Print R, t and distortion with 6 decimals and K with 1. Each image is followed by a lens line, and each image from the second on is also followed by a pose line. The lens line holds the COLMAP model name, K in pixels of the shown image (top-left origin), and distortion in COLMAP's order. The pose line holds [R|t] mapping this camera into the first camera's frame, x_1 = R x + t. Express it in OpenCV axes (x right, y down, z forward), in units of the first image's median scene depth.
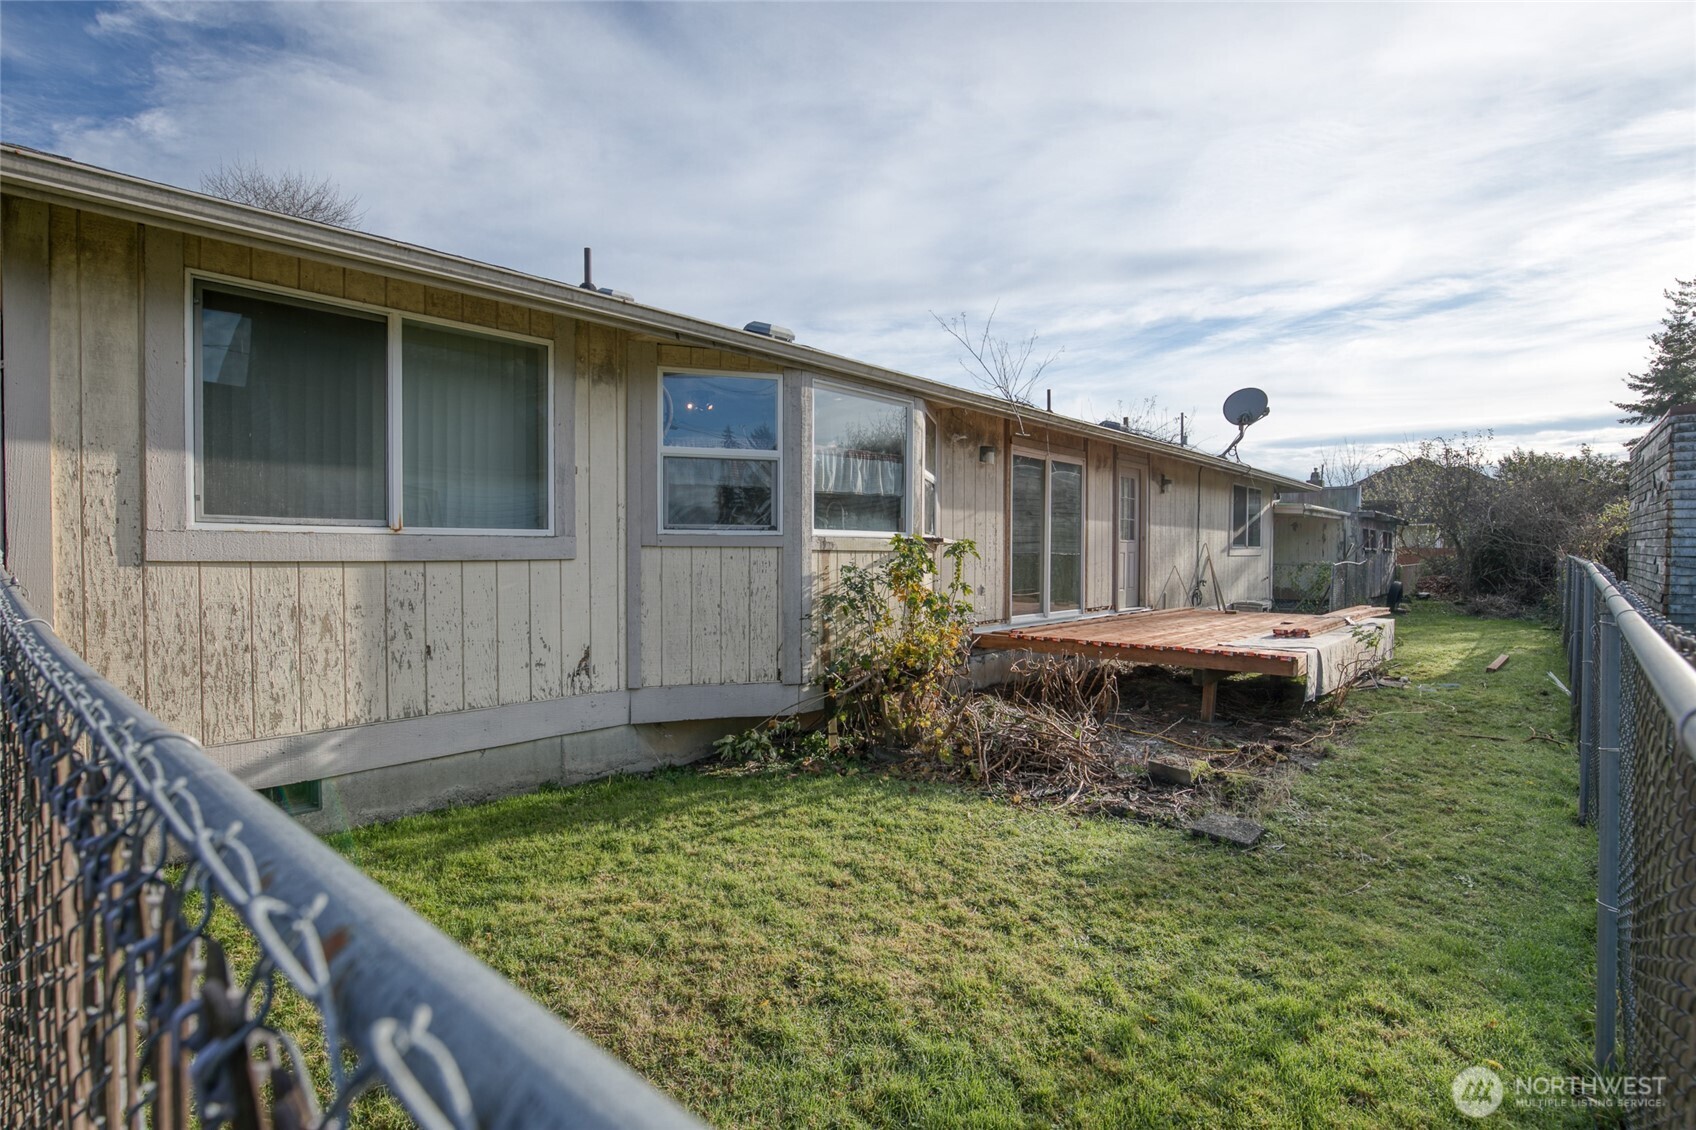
lens RADIAL K [[786.0, 0, 850.4], [0, 786.0, 553.9], [0, 0, 1]] dist [-0.033678, 0.006397]
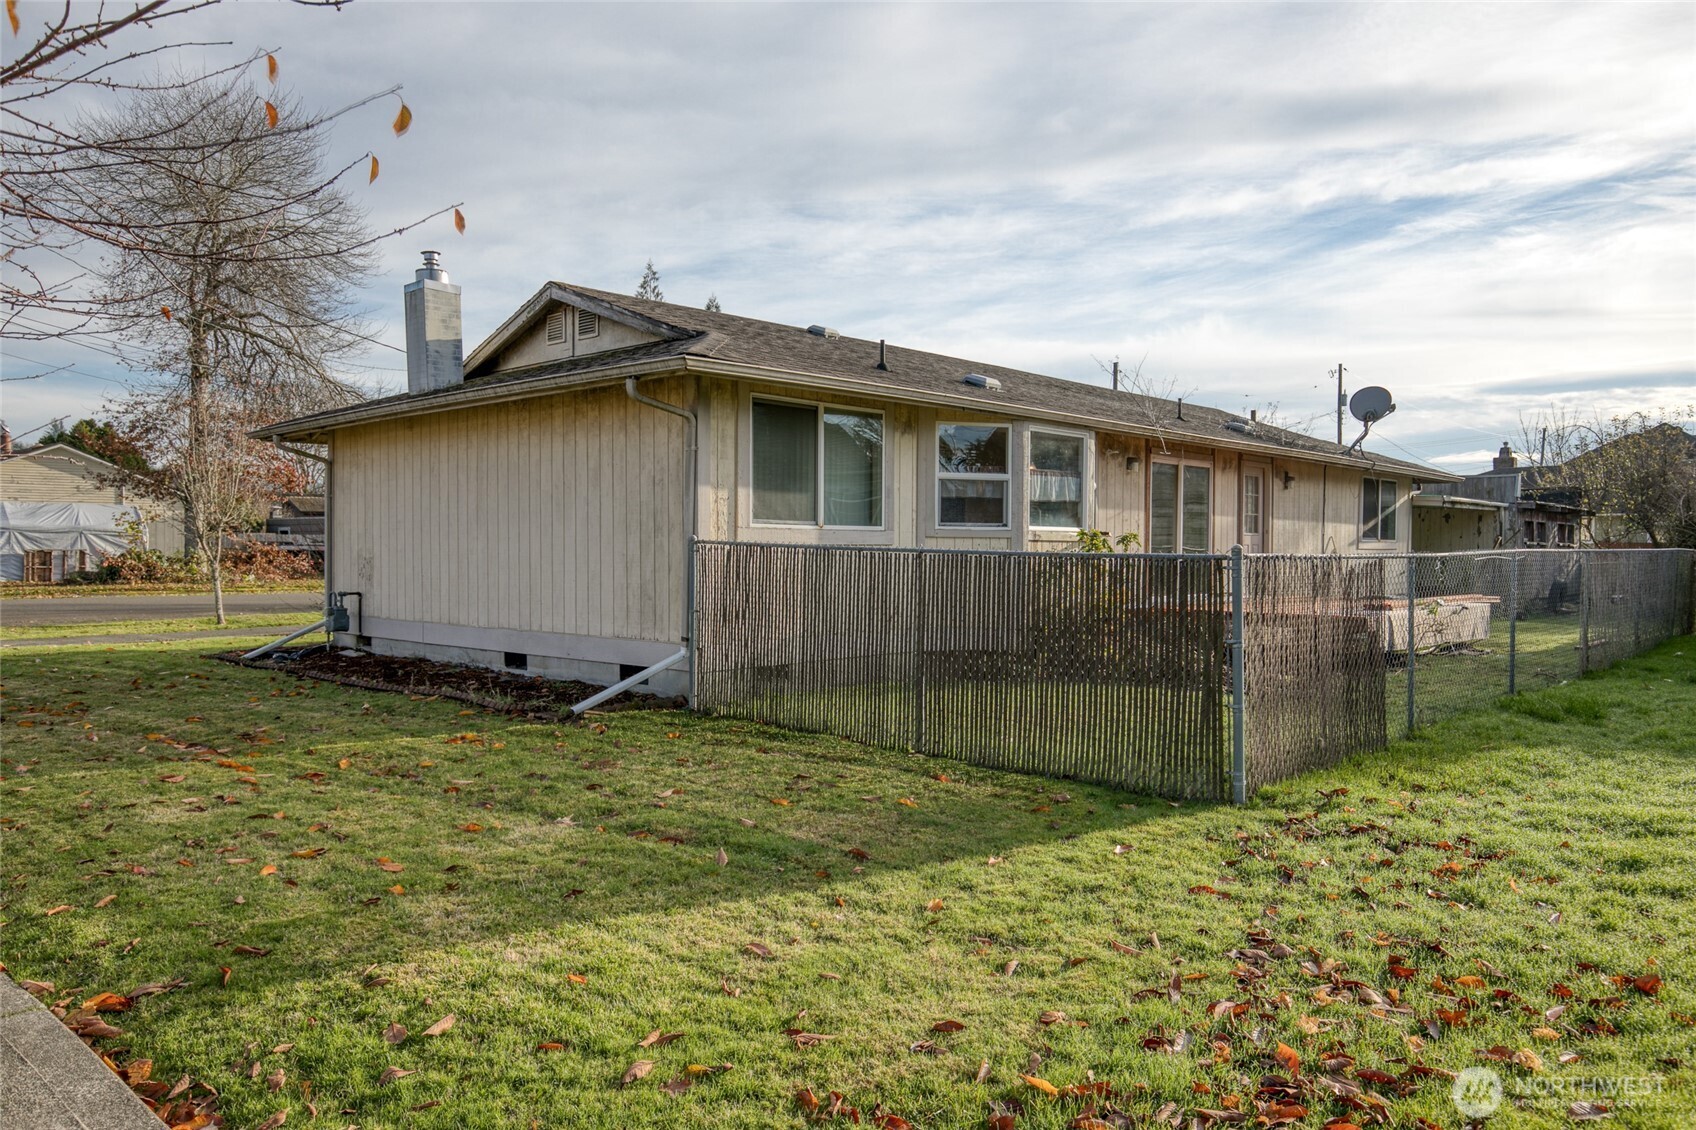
lens RADIAL K [[1175.5, 0, 848.0], [0, 1175.5, 565.0], [0, 0, 1]] dist [0.000284, -0.002101]
pose [[0.999943, 0.002969, -0.010295, -0.200798], [-0.002852, 0.999932, 0.011323, 0.010156], [0.010327, -0.011293, 0.999883, -0.676504]]
